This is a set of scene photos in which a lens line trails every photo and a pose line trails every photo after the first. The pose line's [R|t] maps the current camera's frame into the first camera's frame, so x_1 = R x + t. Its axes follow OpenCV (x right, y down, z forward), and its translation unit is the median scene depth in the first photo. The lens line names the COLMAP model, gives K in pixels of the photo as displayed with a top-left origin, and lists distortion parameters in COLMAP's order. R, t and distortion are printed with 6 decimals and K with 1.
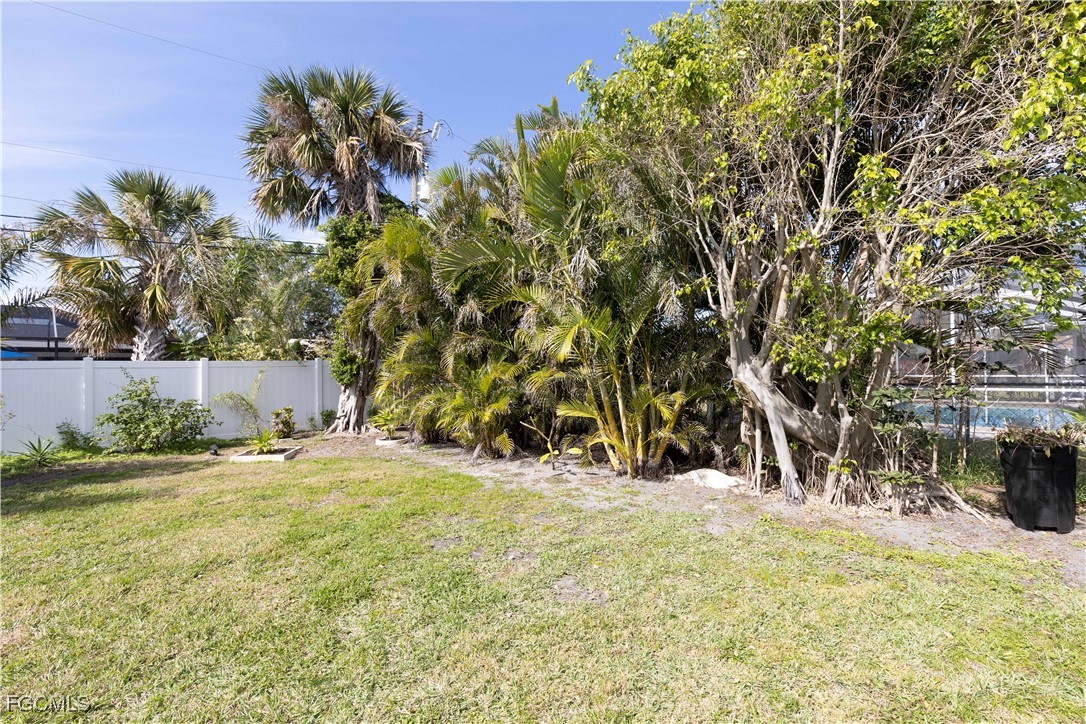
lens RADIAL K [[493.7, 0, 541.4], [0, 493.7, 364.6], [0, 0, 1]] dist [-0.001757, -0.001201]
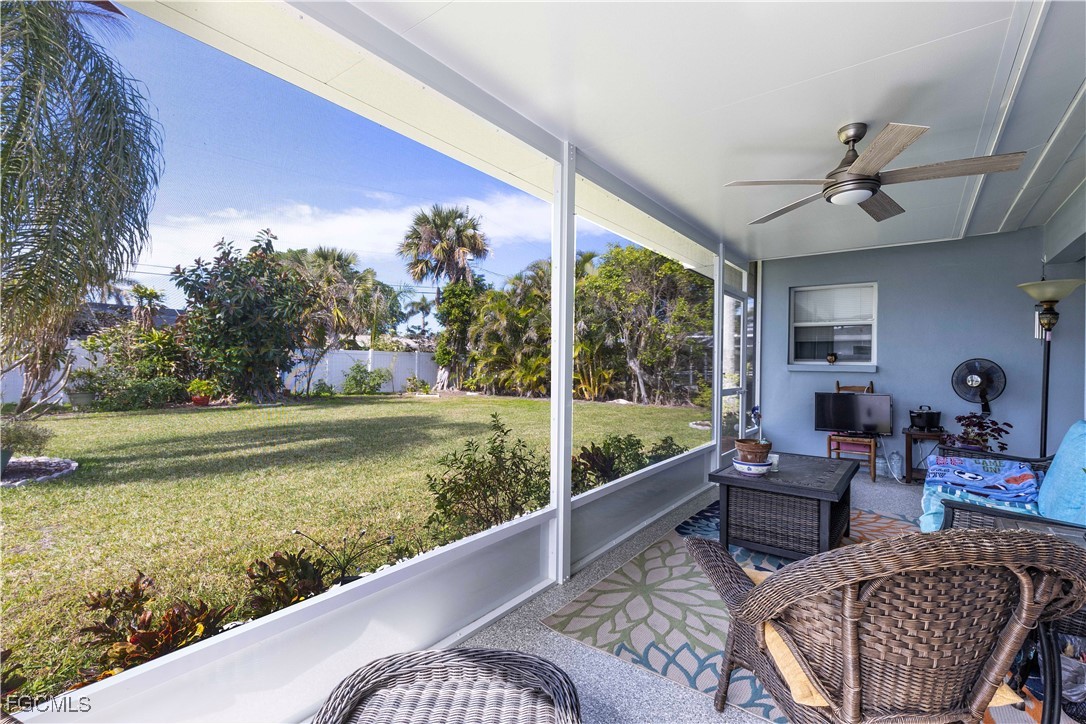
lens RADIAL K [[493.7, 0, 544.6], [0, 493.7, 366.4], [0, 0, 1]] dist [-0.001757, -0.001201]
pose [[0.990773, 0.028648, 0.132467, -0.464780], [-0.030620, 0.999448, 0.012875, 0.012130], [-0.132025, -0.016812, 0.991104, -1.717063]]
